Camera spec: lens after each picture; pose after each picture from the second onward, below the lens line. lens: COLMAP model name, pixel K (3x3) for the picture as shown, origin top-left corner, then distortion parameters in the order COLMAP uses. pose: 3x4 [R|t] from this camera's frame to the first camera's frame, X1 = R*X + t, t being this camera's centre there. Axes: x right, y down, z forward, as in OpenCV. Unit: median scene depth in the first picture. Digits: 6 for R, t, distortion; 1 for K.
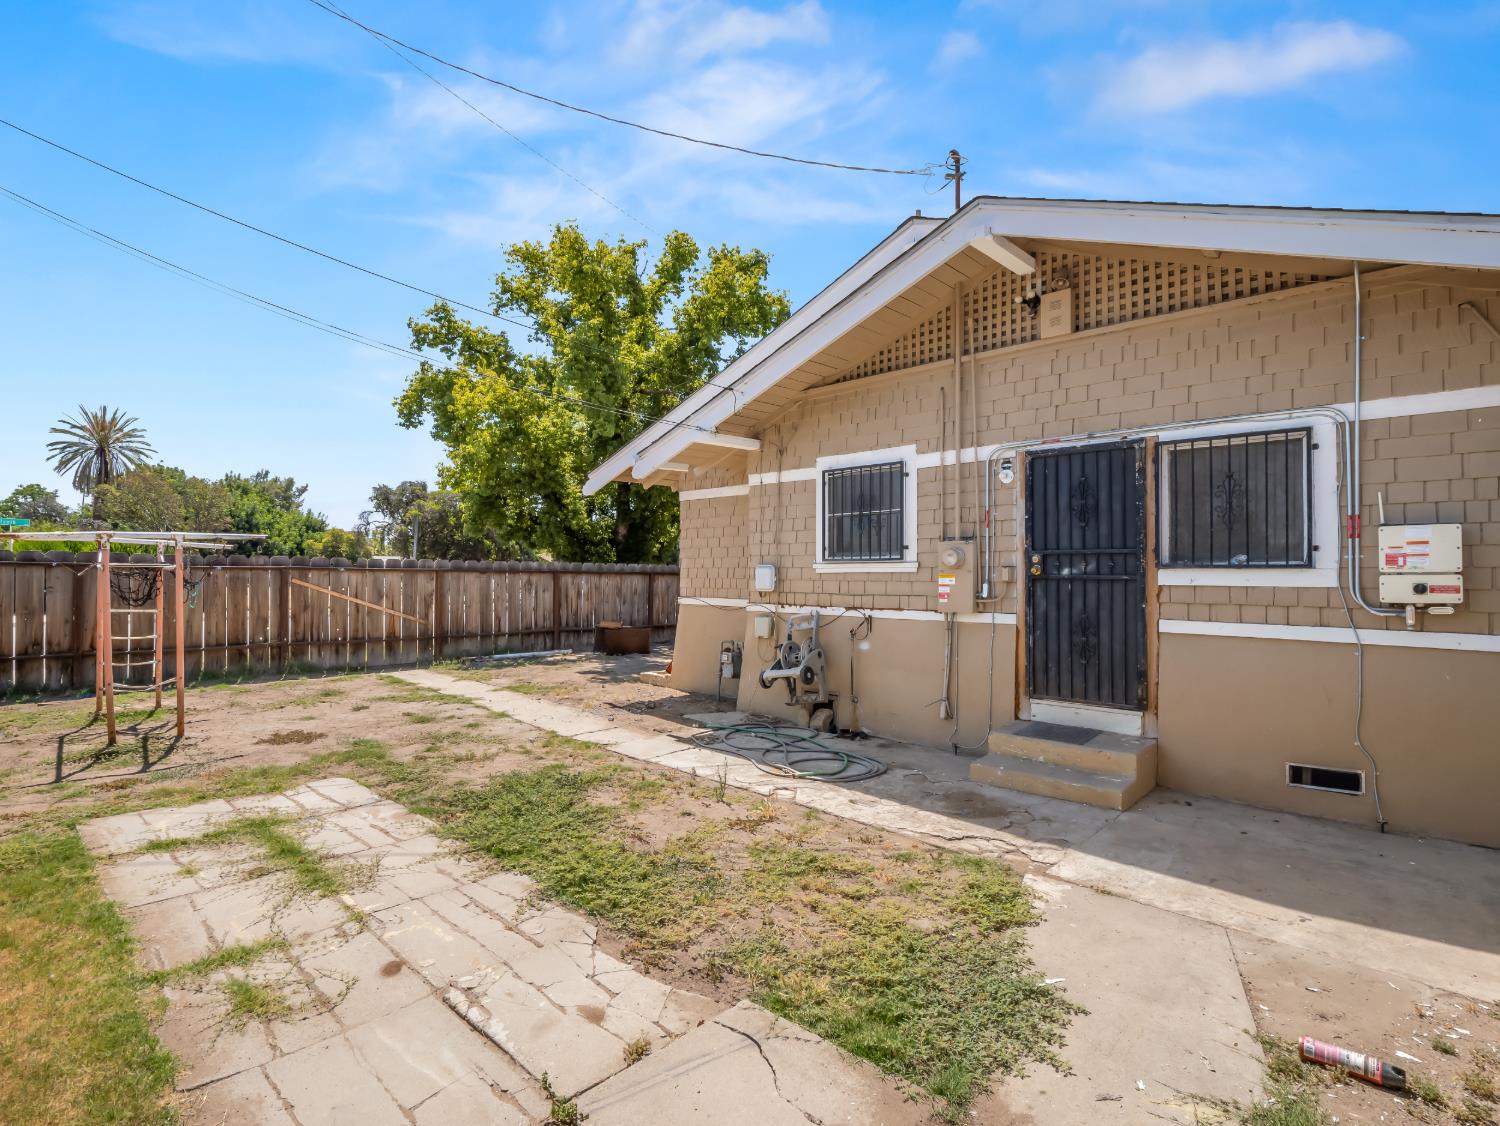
lens RADIAL K [[760.4, 0, 761.7], [0, 760.4, 568.1], [0, 0, 1]] dist [-0.007762, 0.000354]
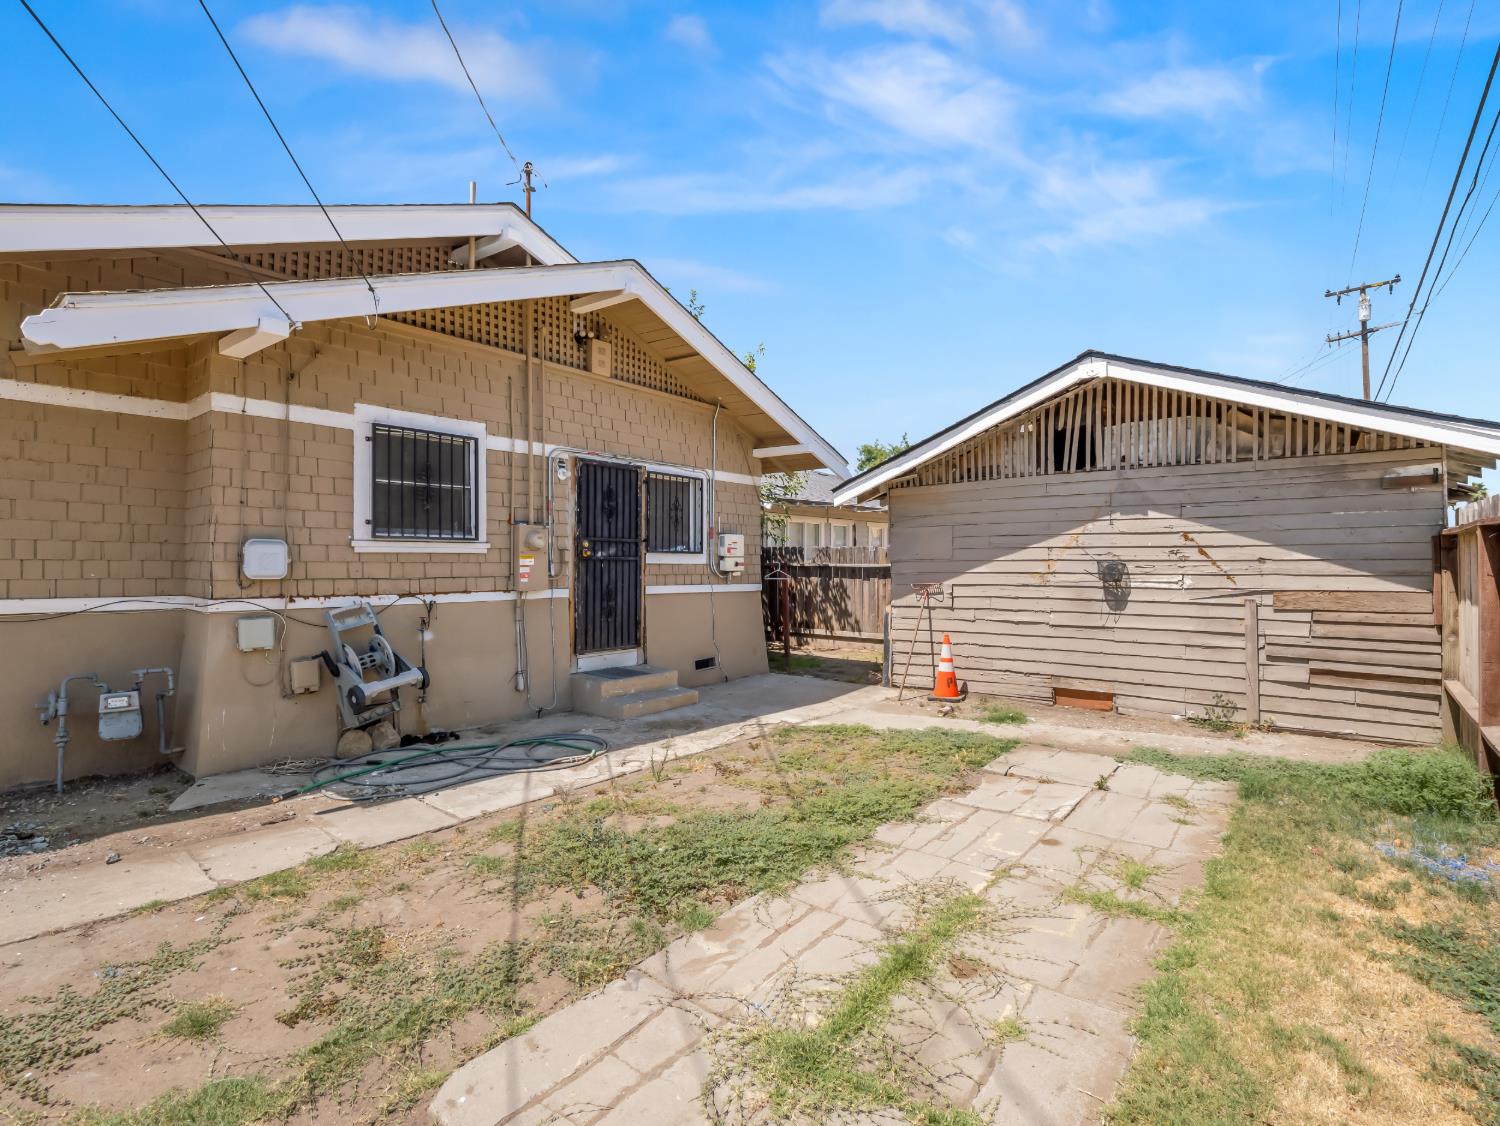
lens RADIAL K [[734.9, 0, 750.7], [0, 734.9, 559.0], [0, 0, 1]] dist [0.000166, -0.012403]
pose [[-0.098509, 0.002397, 0.995133, -0.901858], [-0.009662, 0.999948, -0.003365, 0.014962], [-0.995089, -0.009946, -0.098481, 0.861744]]
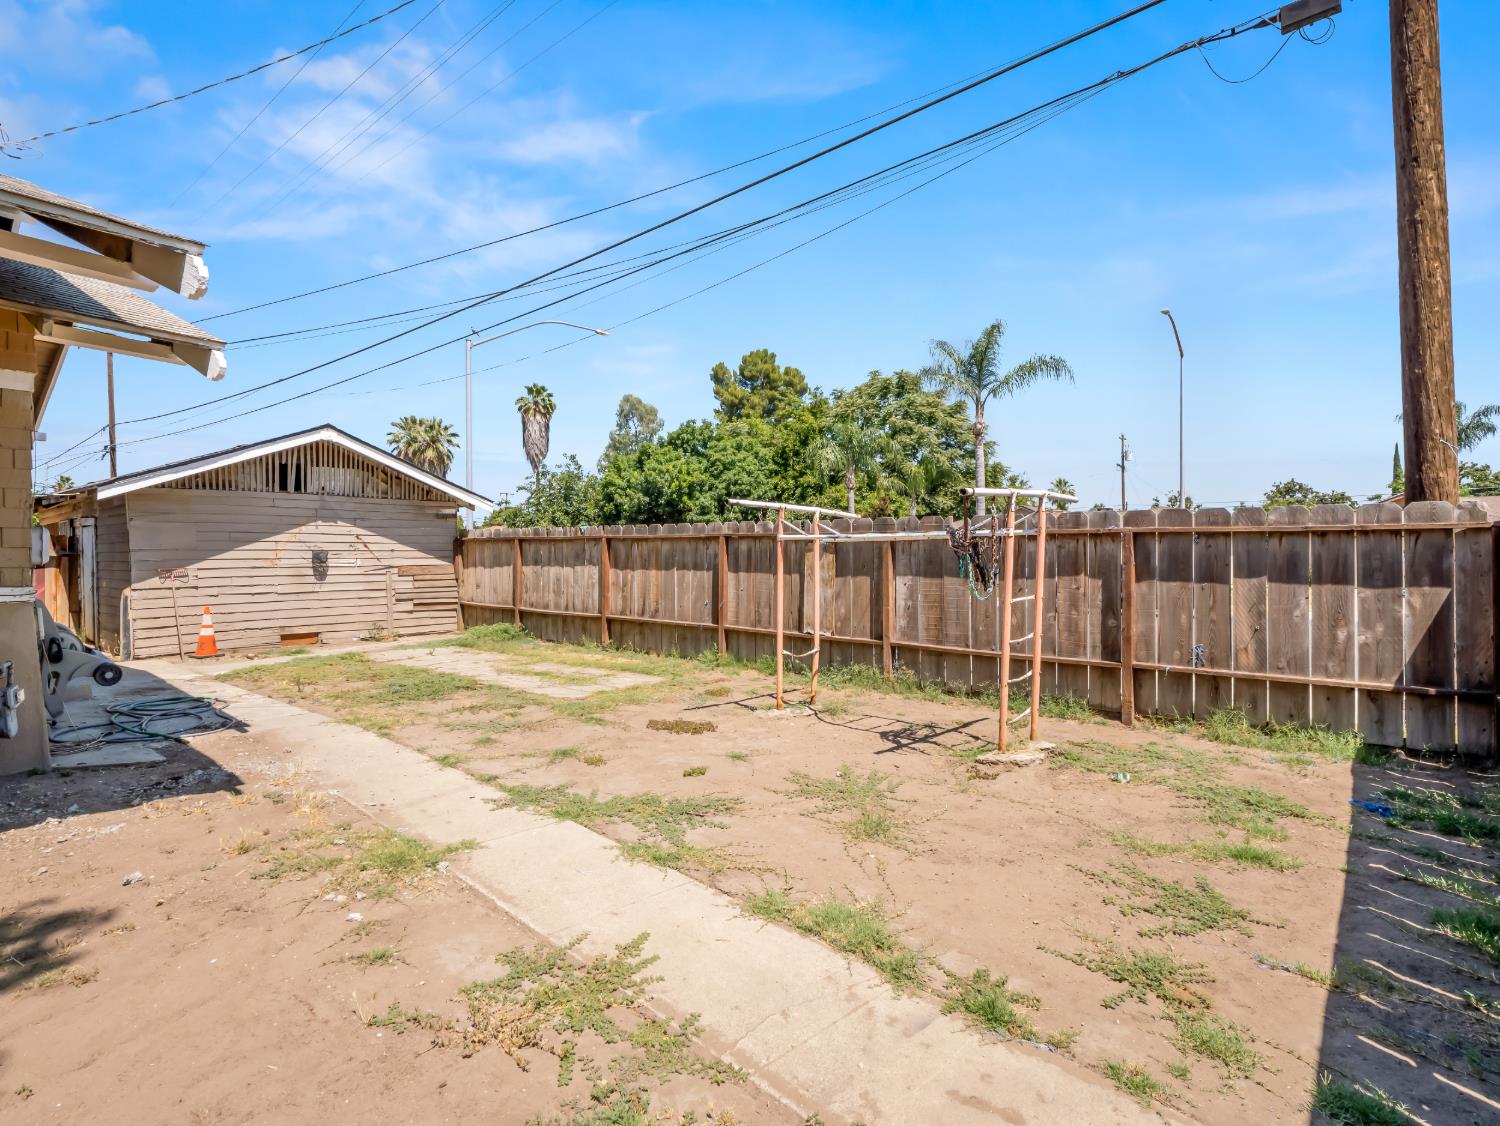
lens RADIAL K [[774.5, 0, 746.5], [0, 774.5, 559.9], [0, 0, 1]] dist [-0.001983, -0.000987]
pose [[-0.995284, -0.000019, -0.097007, -0.694277], [0.000176, 0.999998, -0.002002, 0.037419], [0.097007, -0.002010, -0.995282, 2.324753]]
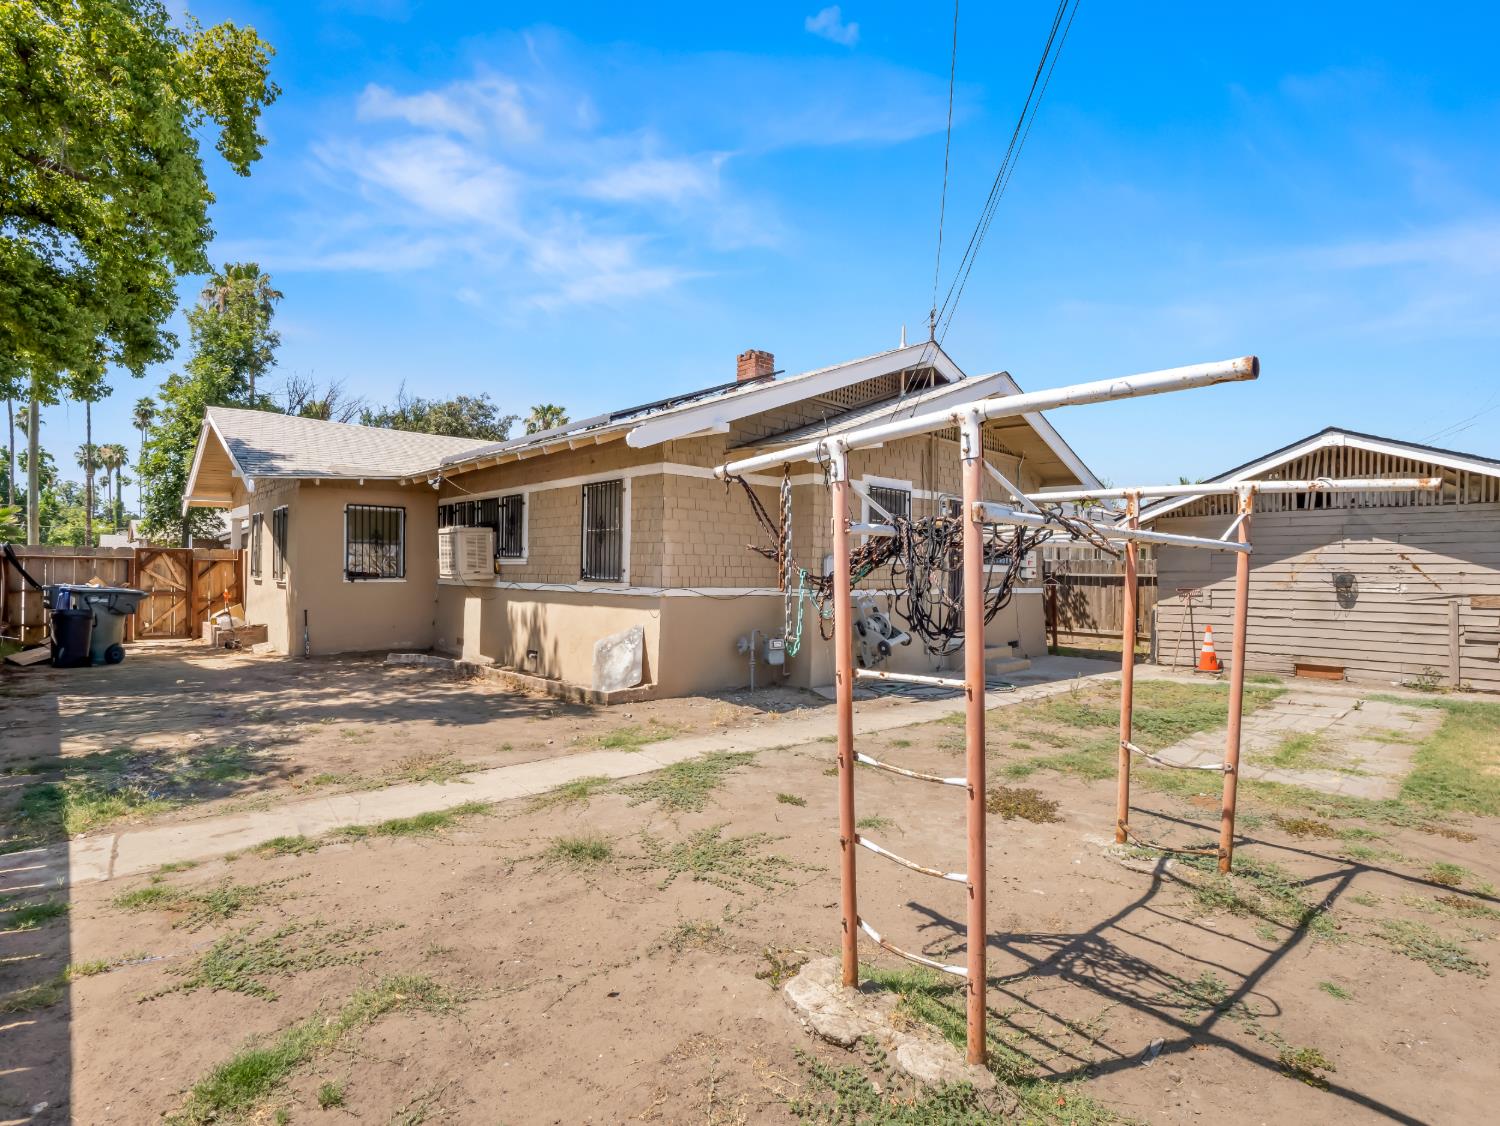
lens RADIAL K [[760.4, 0, 761.7], [0, 760.4, 568.1], [0, 0, 1]] dist [-0.007762, 0.000354]
pose [[0.038210, 0.004186, 0.999261, -1.563309], [-0.019244, 0.999809, -0.003453, 0.028426], [-0.999084, -0.019098, 0.038284, 1.432345]]
